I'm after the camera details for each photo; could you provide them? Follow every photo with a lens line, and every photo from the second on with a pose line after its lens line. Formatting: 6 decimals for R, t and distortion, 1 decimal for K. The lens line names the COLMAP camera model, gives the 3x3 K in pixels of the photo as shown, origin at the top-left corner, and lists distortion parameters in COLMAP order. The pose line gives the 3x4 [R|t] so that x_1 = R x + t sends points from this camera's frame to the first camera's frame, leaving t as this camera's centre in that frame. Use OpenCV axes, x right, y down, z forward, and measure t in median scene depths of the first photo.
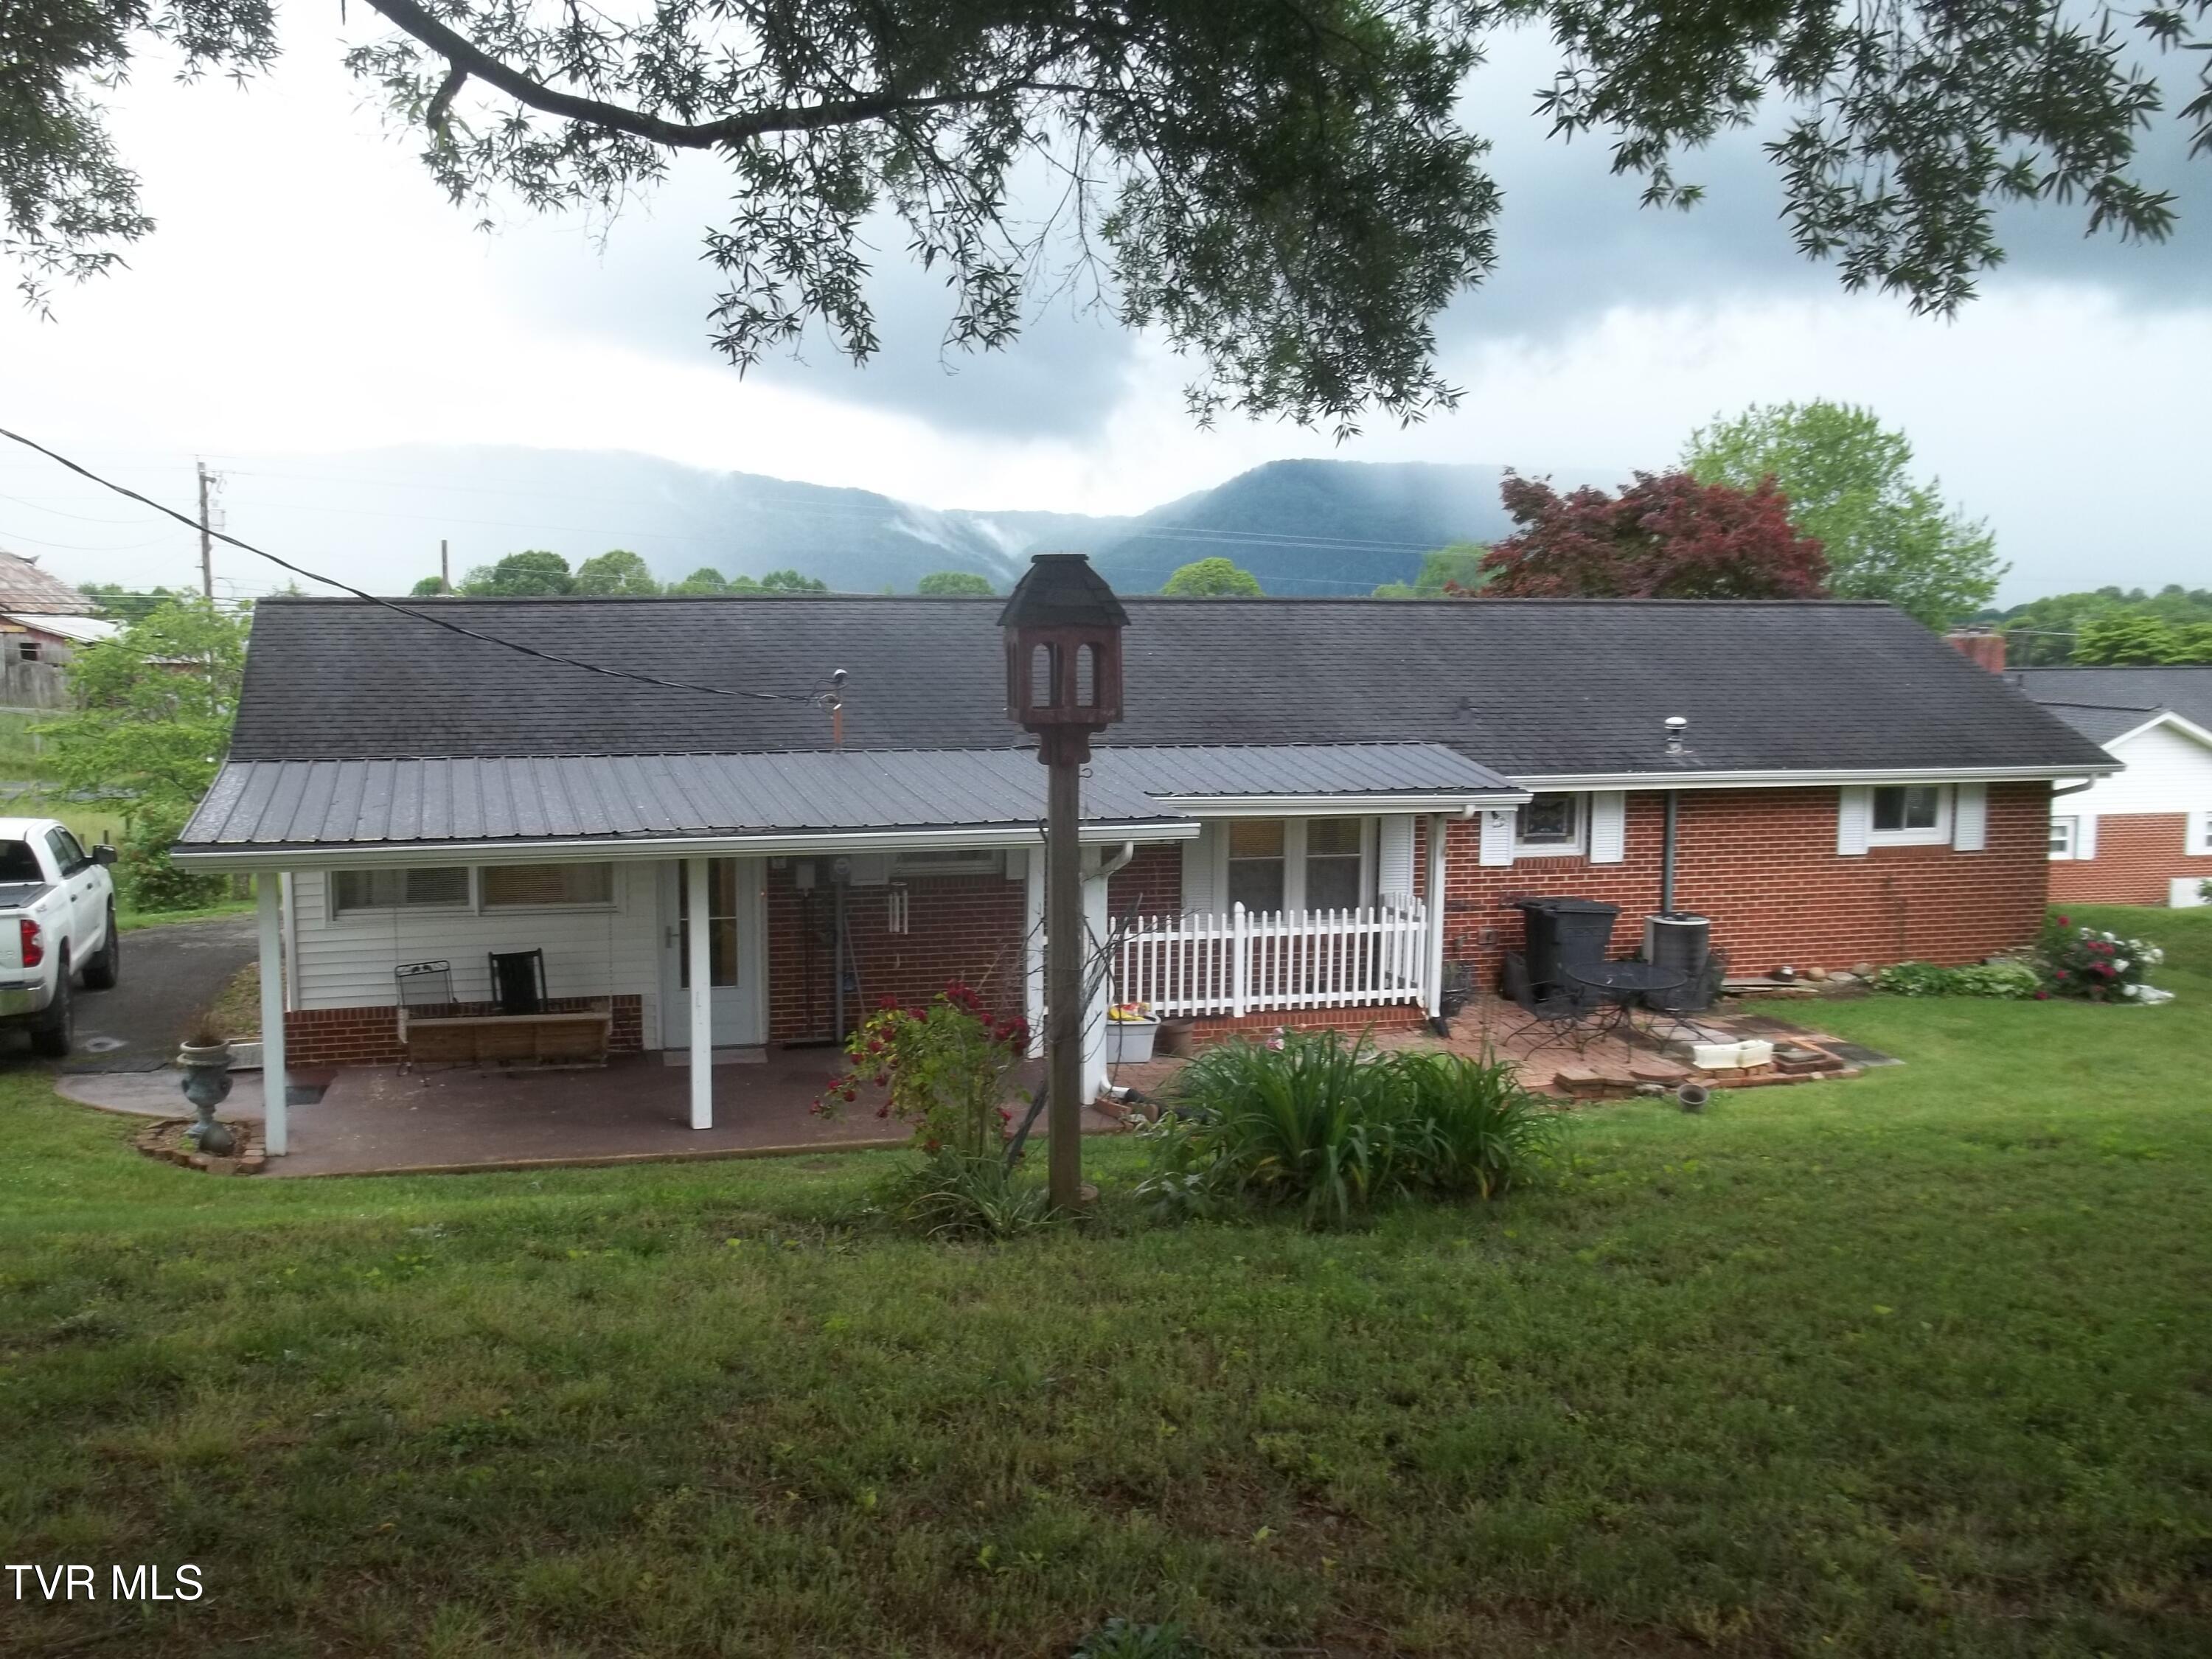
lens RADIAL K [[2201.0, 0, 1067.5], [0, 2201.0, 860.5], [0, 0, 1]] dist [-0.107270, 0.188610]
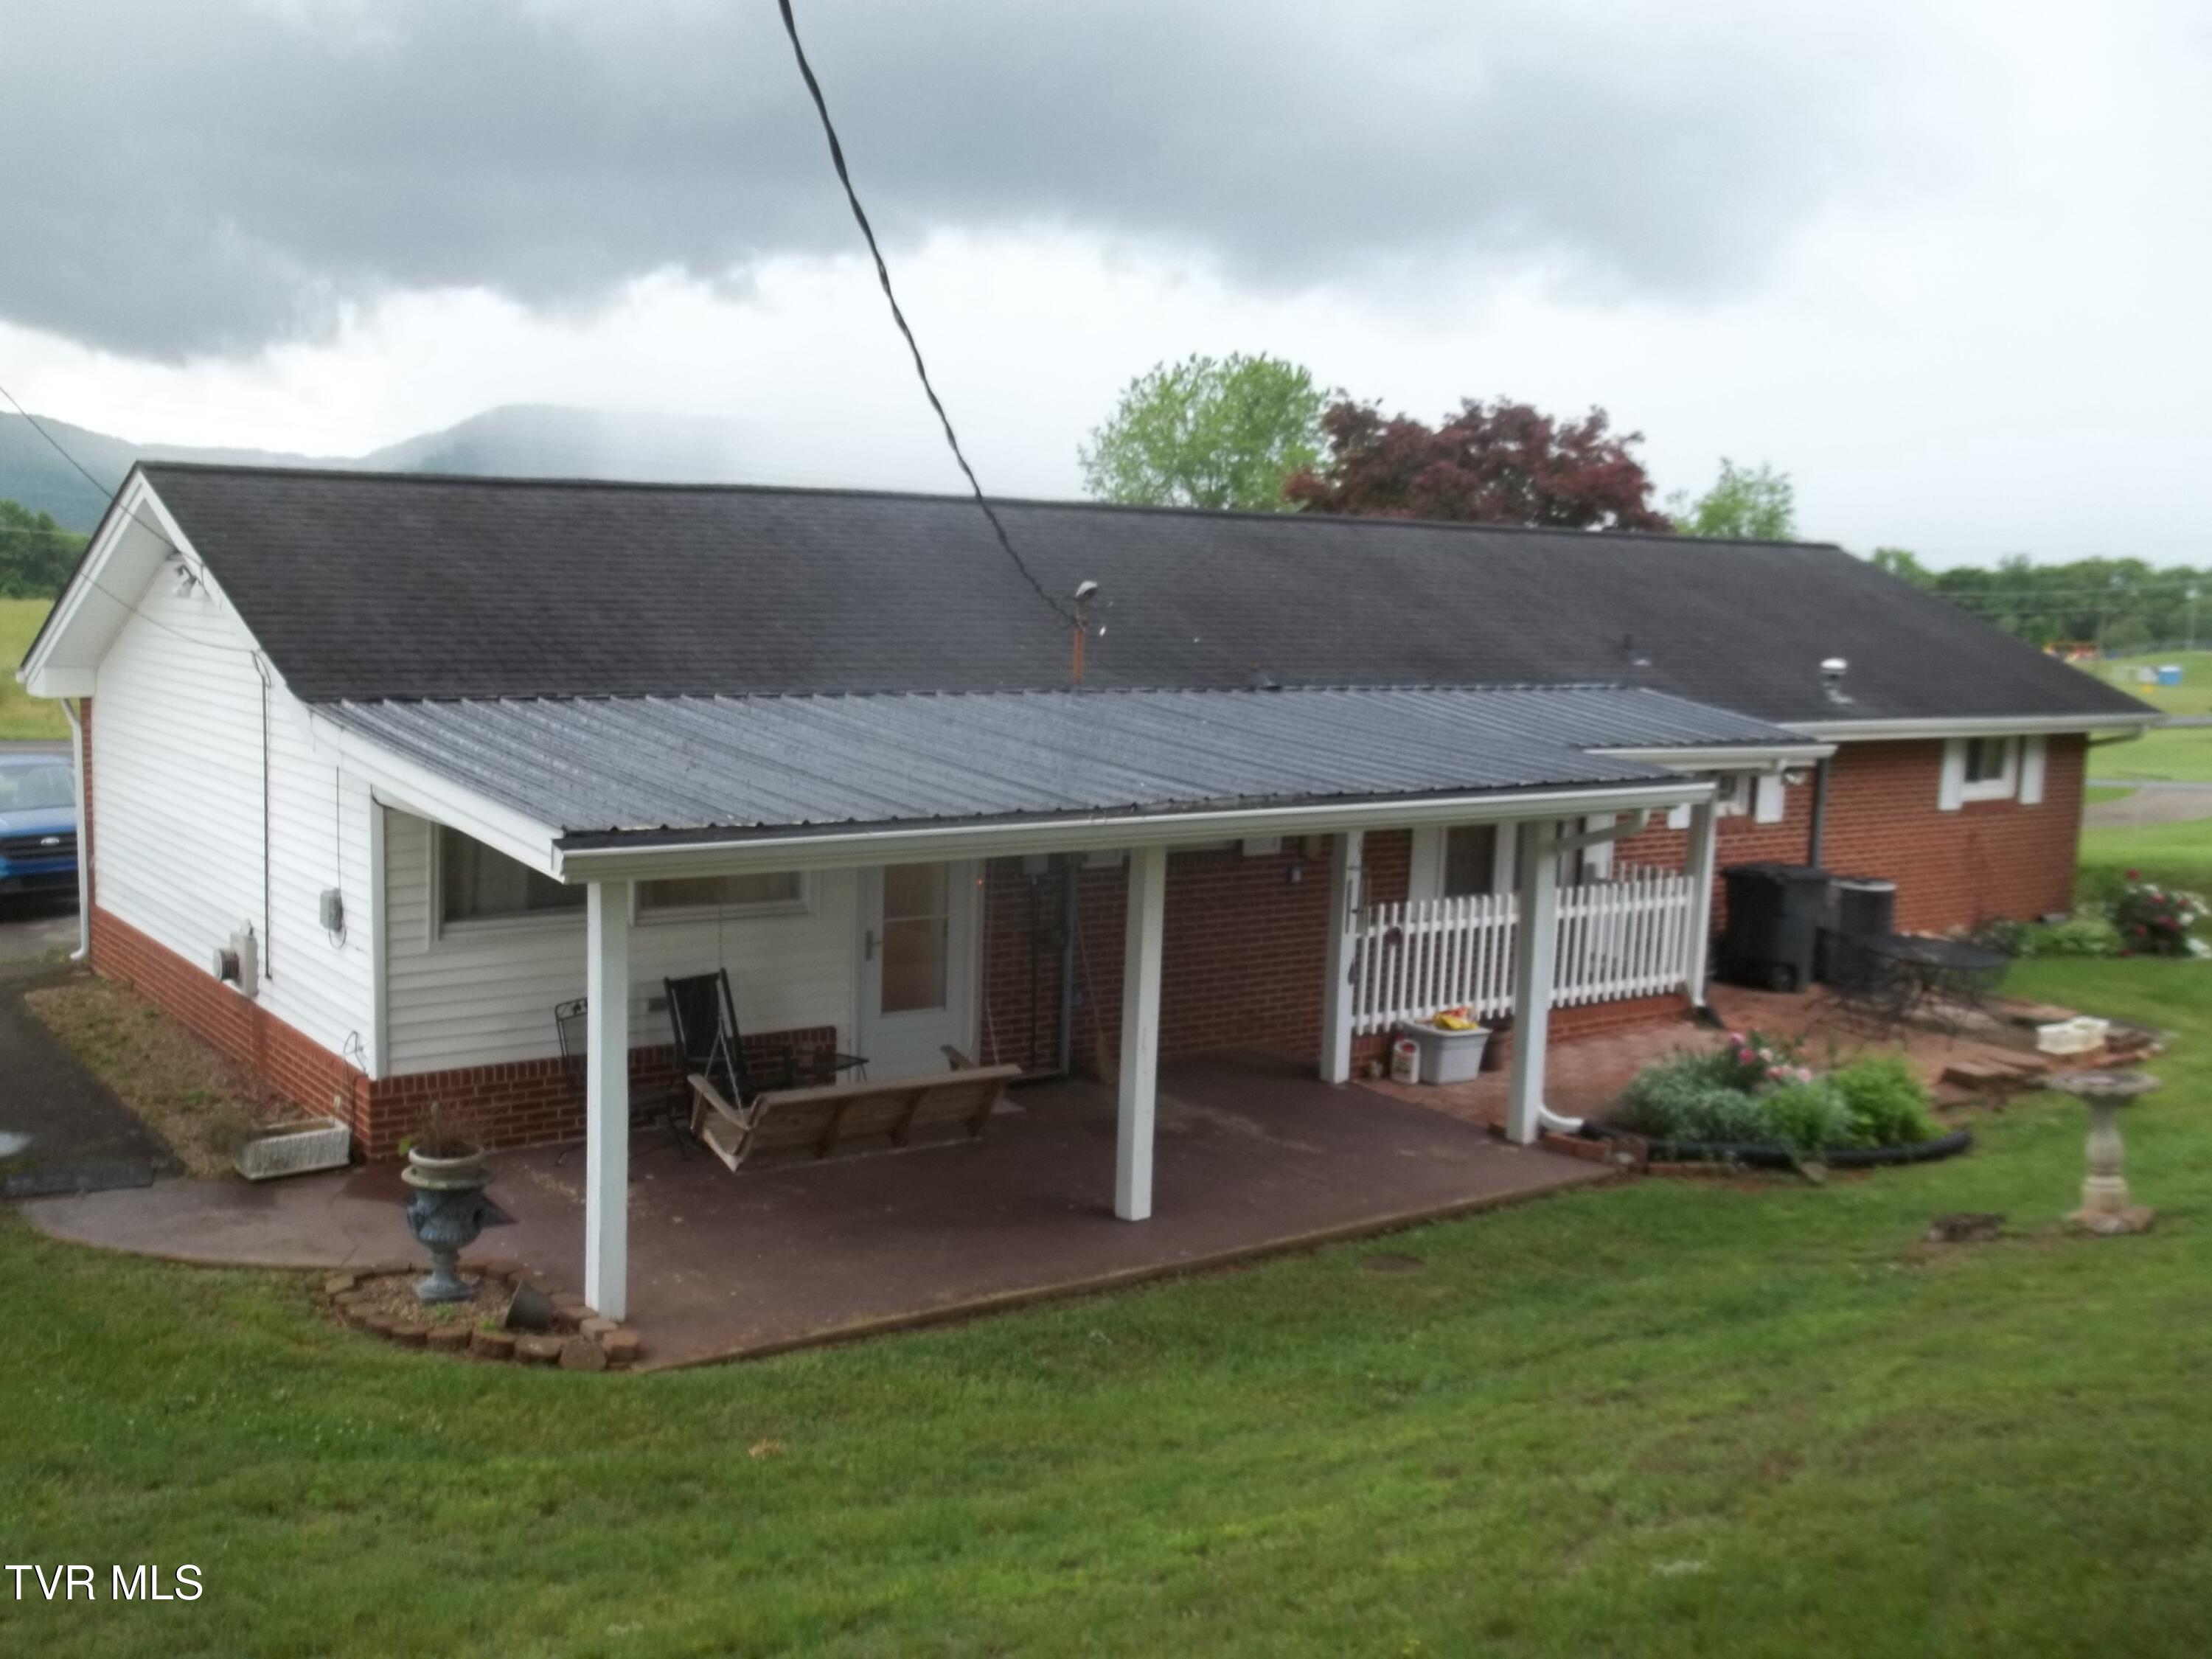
lens RADIAL K [[2197.4, 0, 1104.8], [0, 2197.4, 881.7], [0, 0, 1]] dist [-0.071540, 0.000301]
pose [[0.936042, -0.024630, 0.351024, -0.441026], [0.013784, 0.999348, 0.033364, -0.011200], [-0.351617, -0.026392, 0.935772, 0.355002]]
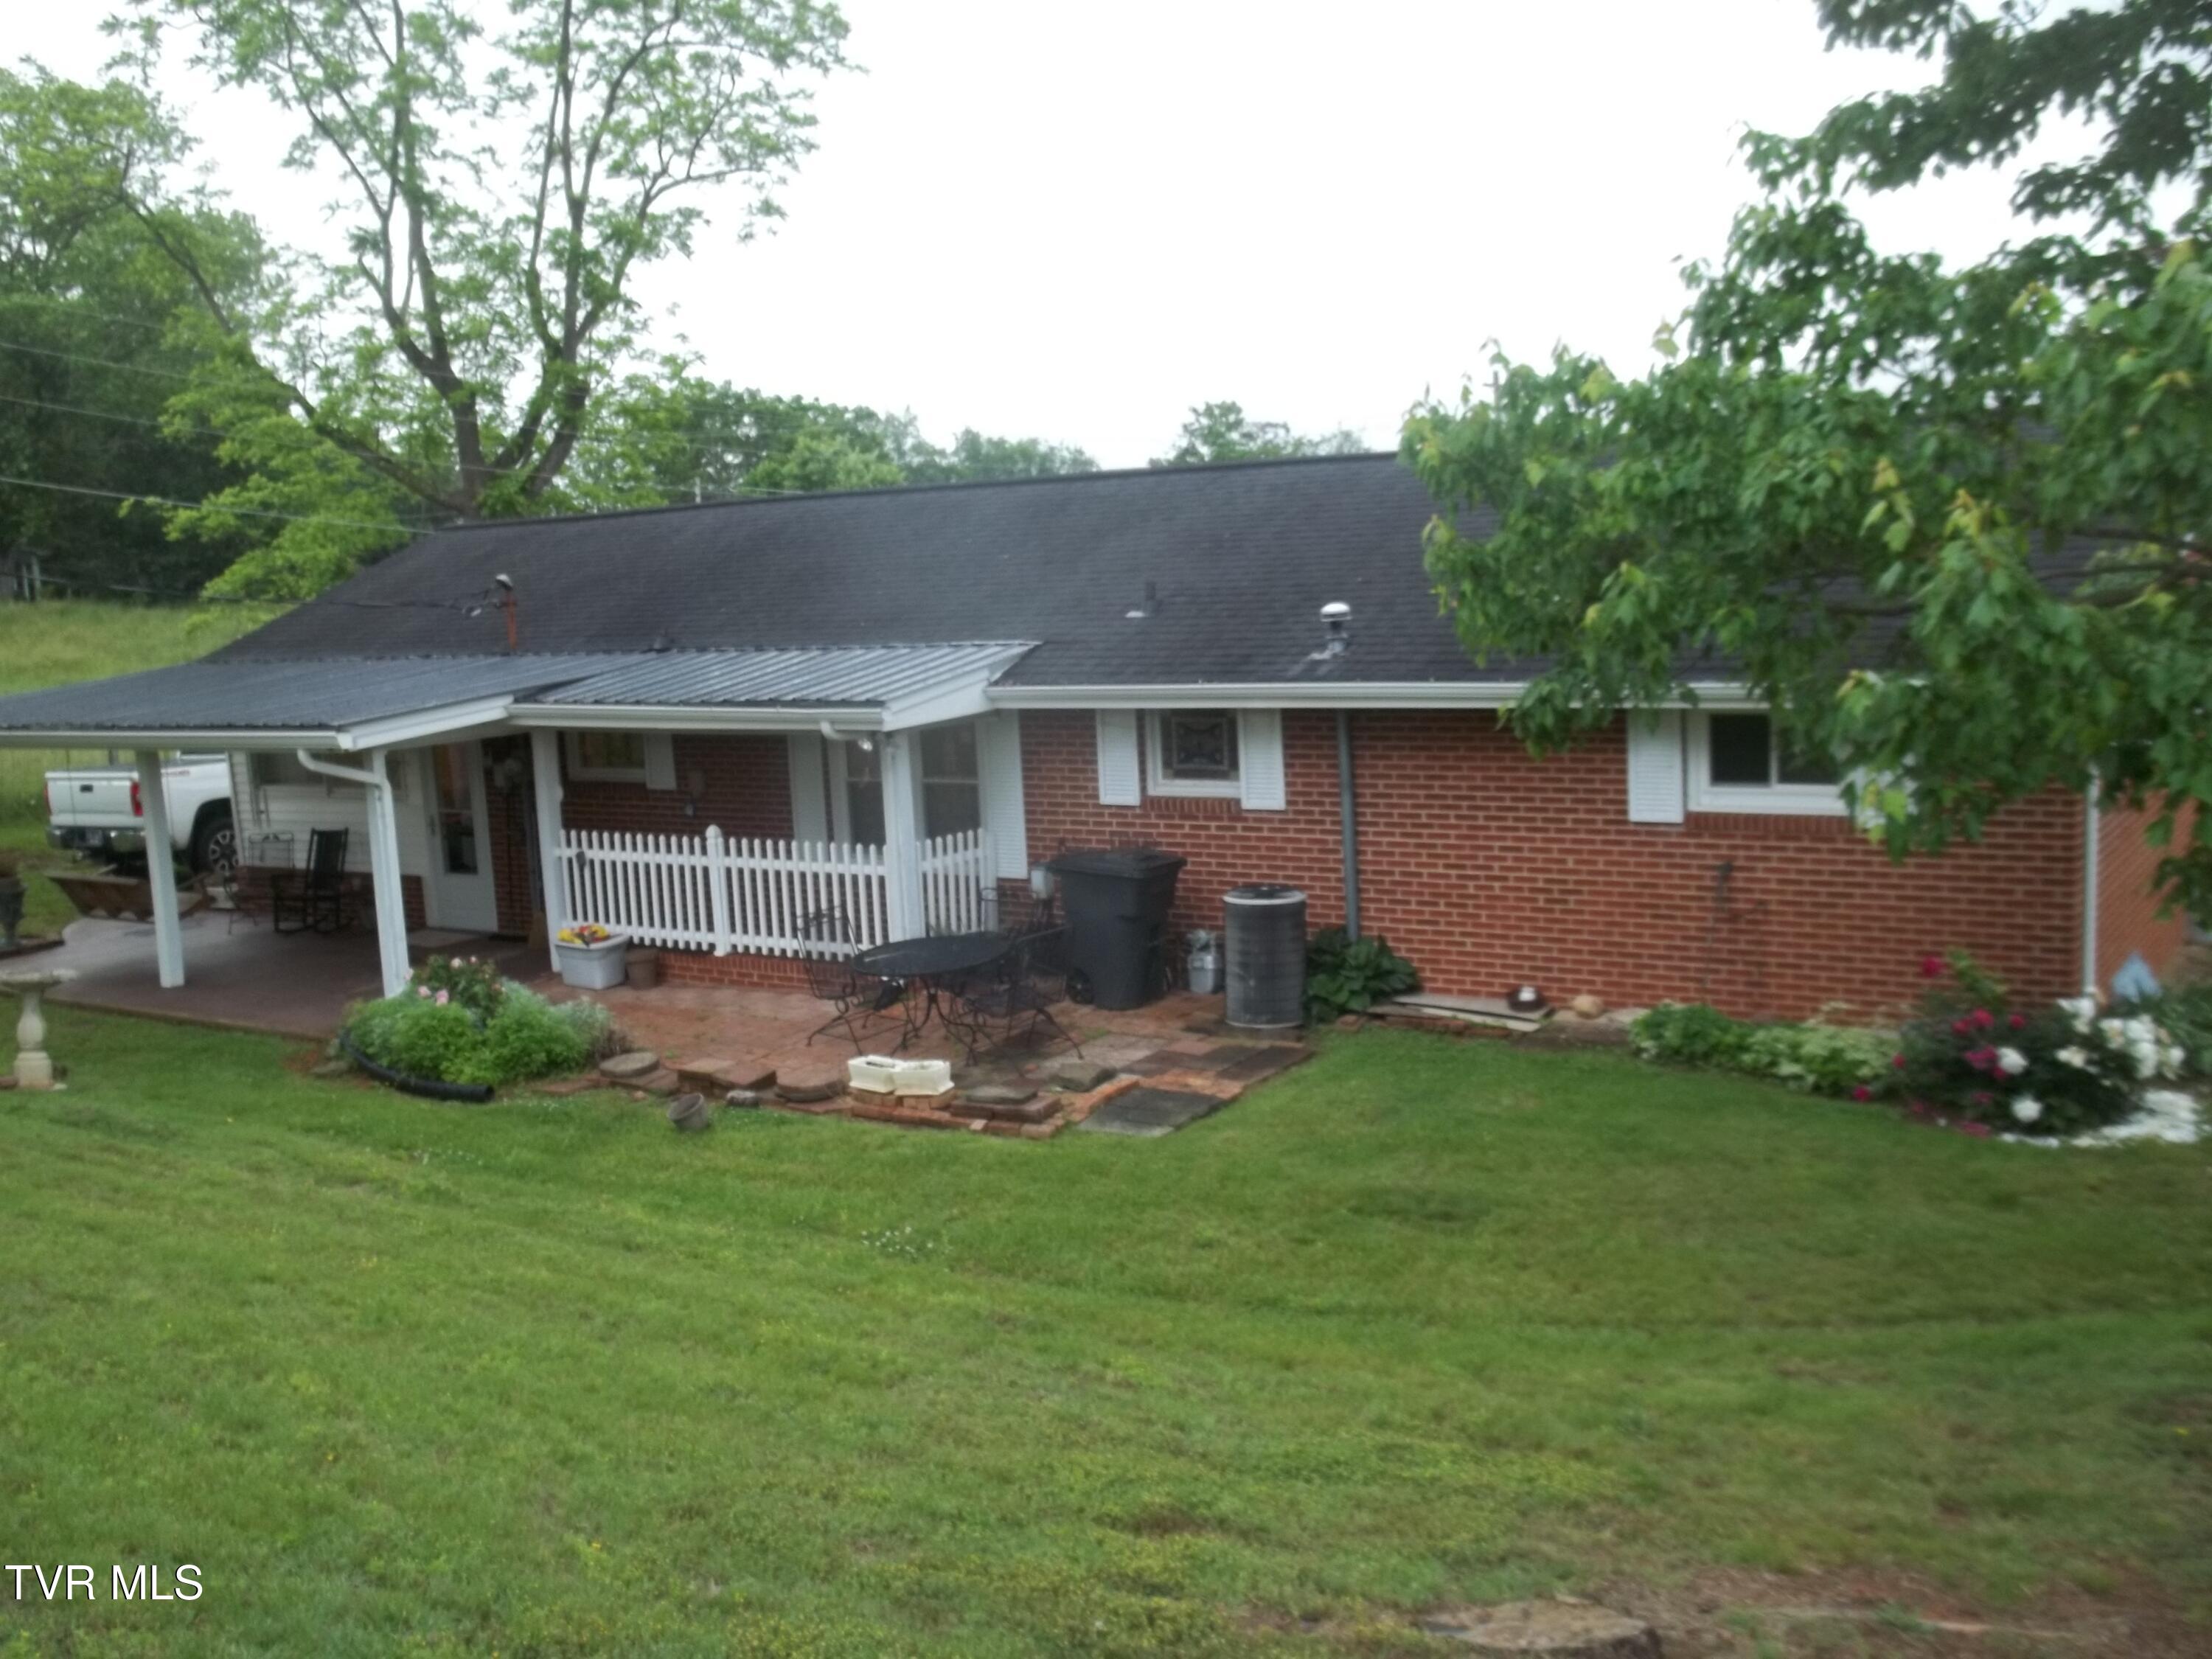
lens RADIAL K [[2201.0, 0, 1067.5], [0, 2201.0, 860.5], [0, 0, 1]] dist [-0.107270, 0.188610]
pose [[0.619333, 0.073764, -0.781655, 1.052921], [-0.036307, 0.997202, 0.065338, -0.037169], [0.784288, -0.012086, 0.620279, 0.688754]]
